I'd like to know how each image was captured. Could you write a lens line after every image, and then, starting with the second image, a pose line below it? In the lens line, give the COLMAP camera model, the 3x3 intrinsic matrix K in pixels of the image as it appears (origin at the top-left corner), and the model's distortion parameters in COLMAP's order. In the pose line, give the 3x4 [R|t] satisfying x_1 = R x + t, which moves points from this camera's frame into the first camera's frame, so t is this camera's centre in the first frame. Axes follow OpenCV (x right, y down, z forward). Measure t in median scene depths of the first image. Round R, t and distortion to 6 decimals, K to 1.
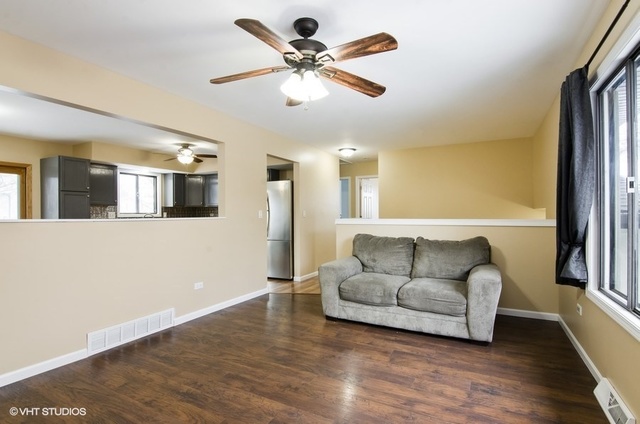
lens RADIAL K [[323.7, 0, 320.0], [0, 323.7, 212.0], [0, 0, 1]] dist [-0.001446, -0.000484]
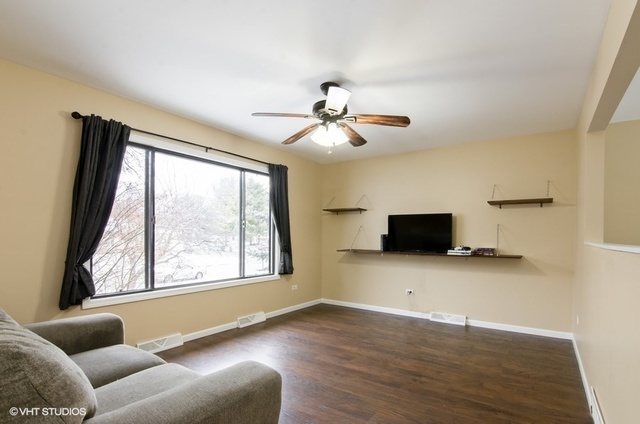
lens RADIAL K [[323.7, 0, 320.0], [0, 323.7, 212.0], [0, 0, 1]] dist [-0.001446, -0.000484]
pose [[-0.991998, 0.003159, 0.126213, -0.175115], [-0.006871, 0.996854, -0.078956, 0.005801], [-0.126066, -0.079191, -0.988856, 2.327113]]
